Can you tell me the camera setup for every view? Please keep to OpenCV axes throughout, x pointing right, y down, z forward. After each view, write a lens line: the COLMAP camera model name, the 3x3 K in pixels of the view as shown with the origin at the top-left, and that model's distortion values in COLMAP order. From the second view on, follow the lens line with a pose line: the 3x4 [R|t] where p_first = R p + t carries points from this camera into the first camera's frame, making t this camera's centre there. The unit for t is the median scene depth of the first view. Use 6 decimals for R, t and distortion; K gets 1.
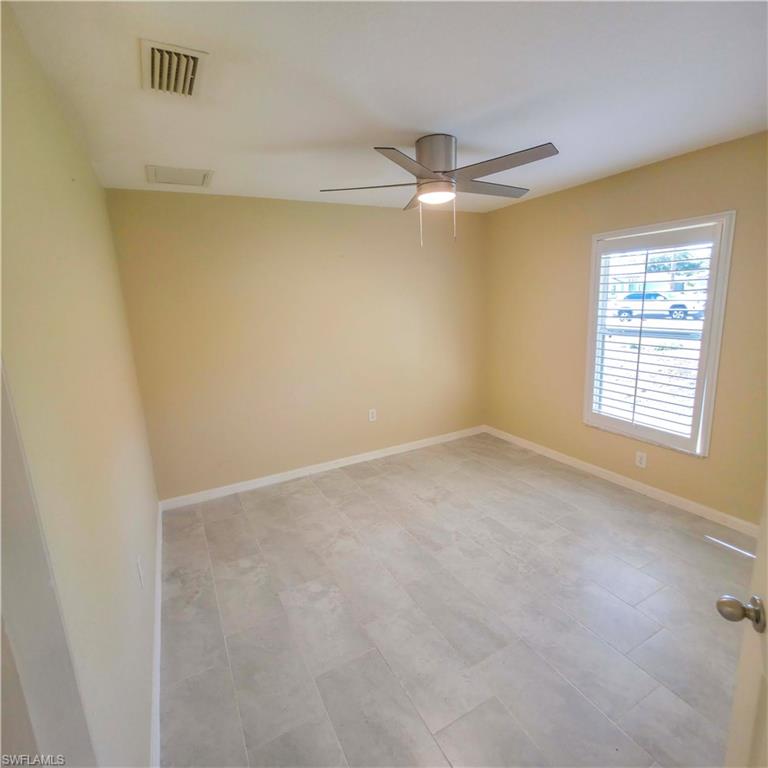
lens RADIAL K [[407.3, 0, 387.5], [0, 407.3, 380.4], [0, 0, 1]] dist [0.002034, 0.000641]
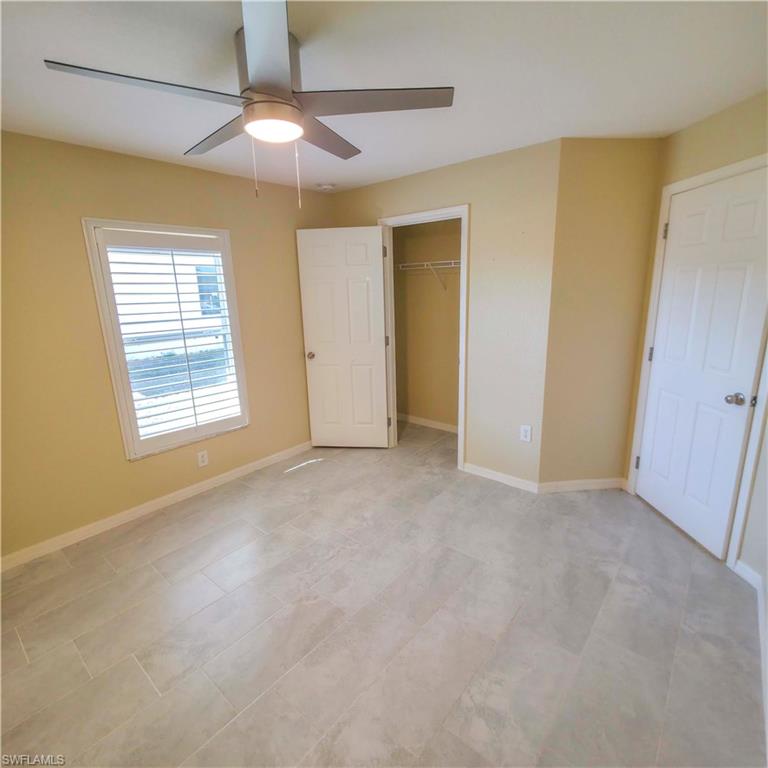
lens RADIAL K [[407.3, 0, 387.5], [0, 407.3, 380.4], [0, 0, 1]] dist [0.002034, 0.000641]
pose [[-0.365327, -0.156753, 0.917586, -0.504836], [0.229429, 0.940150, 0.251952, -0.156982], [-0.902163, 0.302566, -0.307498, 0.944925]]
